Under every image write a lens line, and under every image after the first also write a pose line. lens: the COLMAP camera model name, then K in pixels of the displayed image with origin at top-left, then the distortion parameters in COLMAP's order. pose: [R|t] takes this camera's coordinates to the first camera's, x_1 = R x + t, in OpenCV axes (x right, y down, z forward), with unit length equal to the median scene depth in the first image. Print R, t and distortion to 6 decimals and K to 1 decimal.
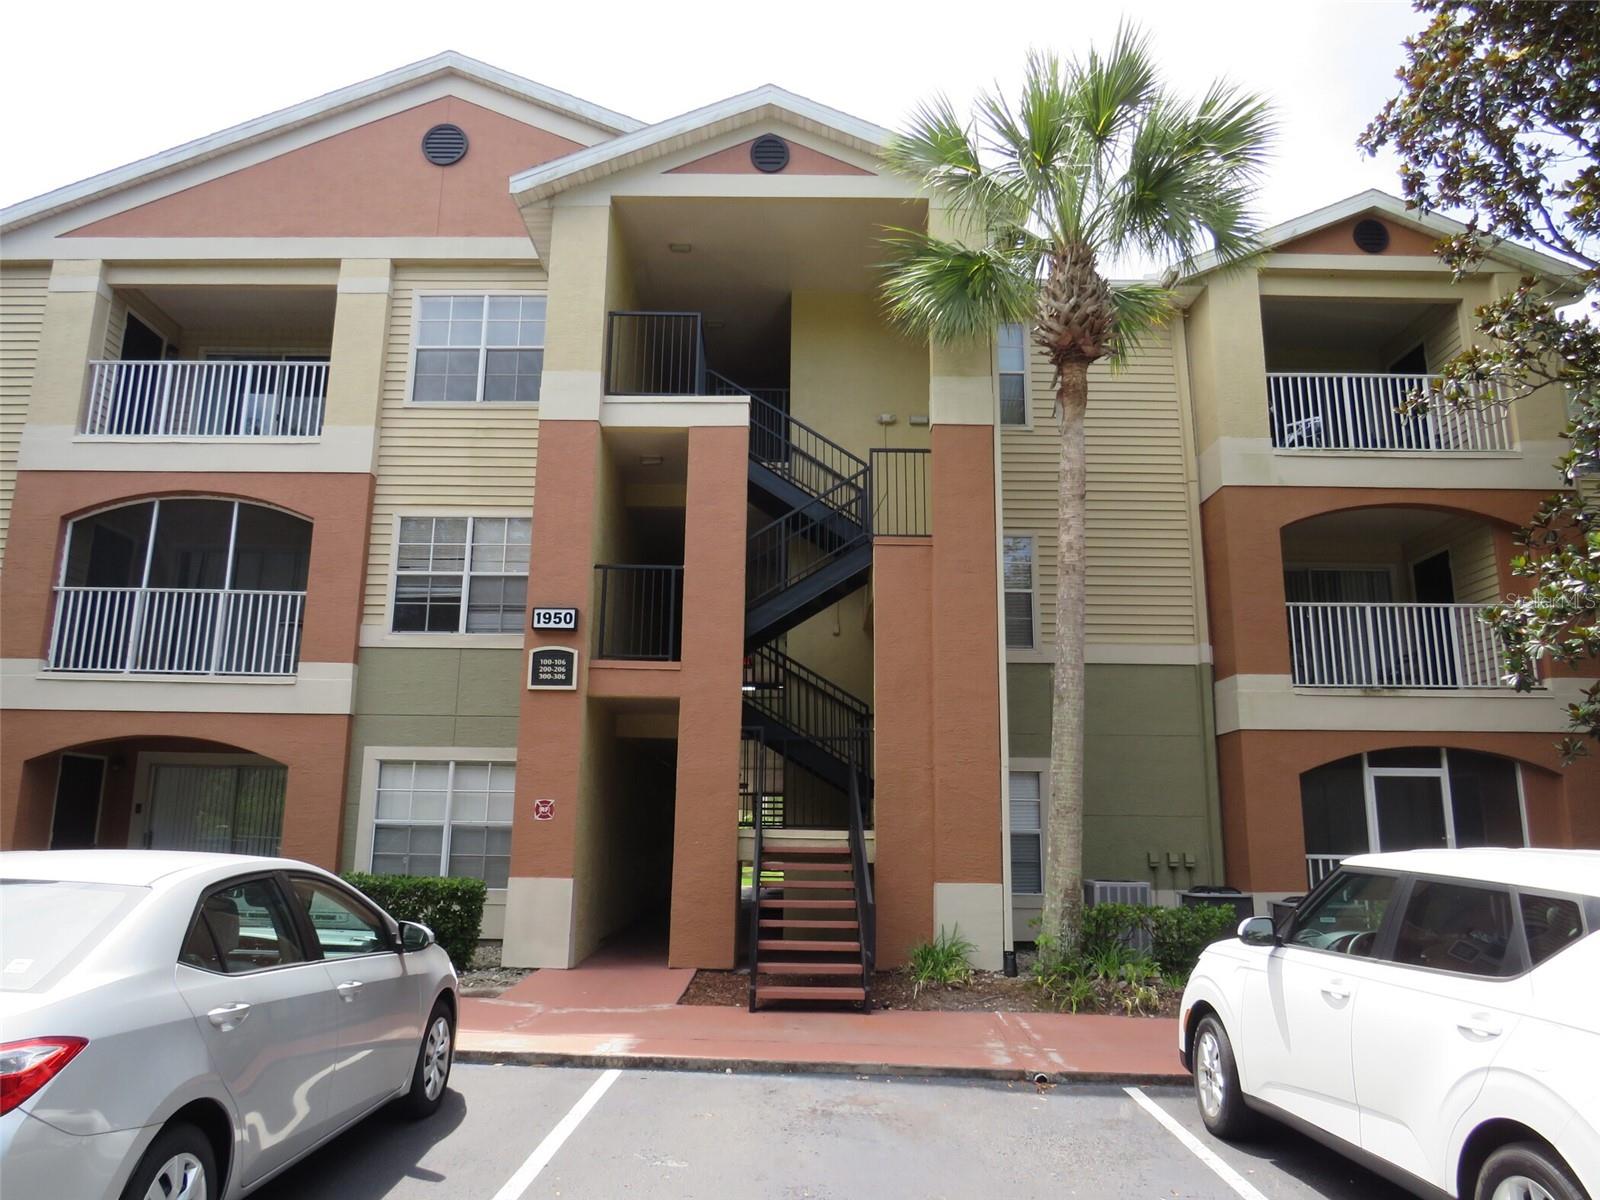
lens RADIAL K [[1117.4, 0, 800.0], [0, 1117.4, 600.0], [0, 0, 1]] dist [-0.031291, -0.000496]
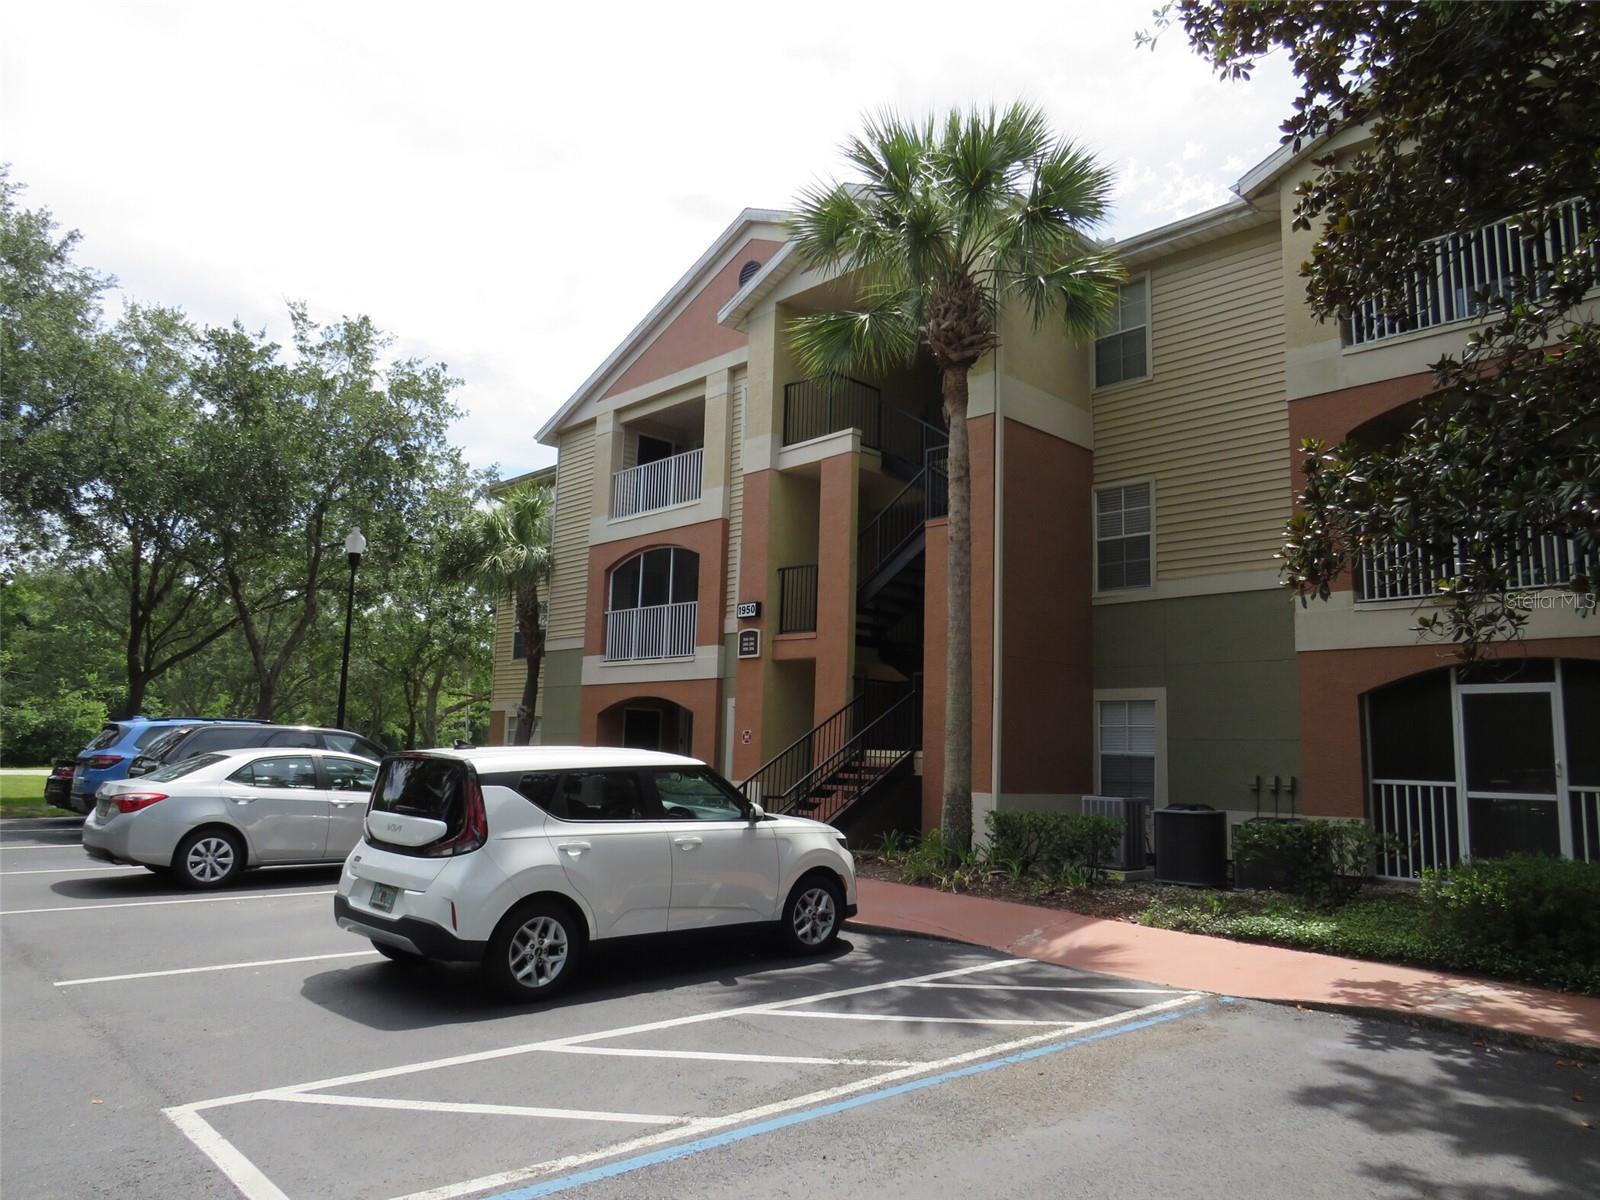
lens RADIAL K [[1117.4, 0, 800.0], [0, 1117.4, 600.0], [0, 0, 1]] dist [-0.031291, -0.000496]
pose [[0.690305, -0.095578, -0.717178, 0.785698], [0.134989, 0.990845, -0.002119, 0.013887], [0.710814, -0.095348, 0.696887, 0.008795]]
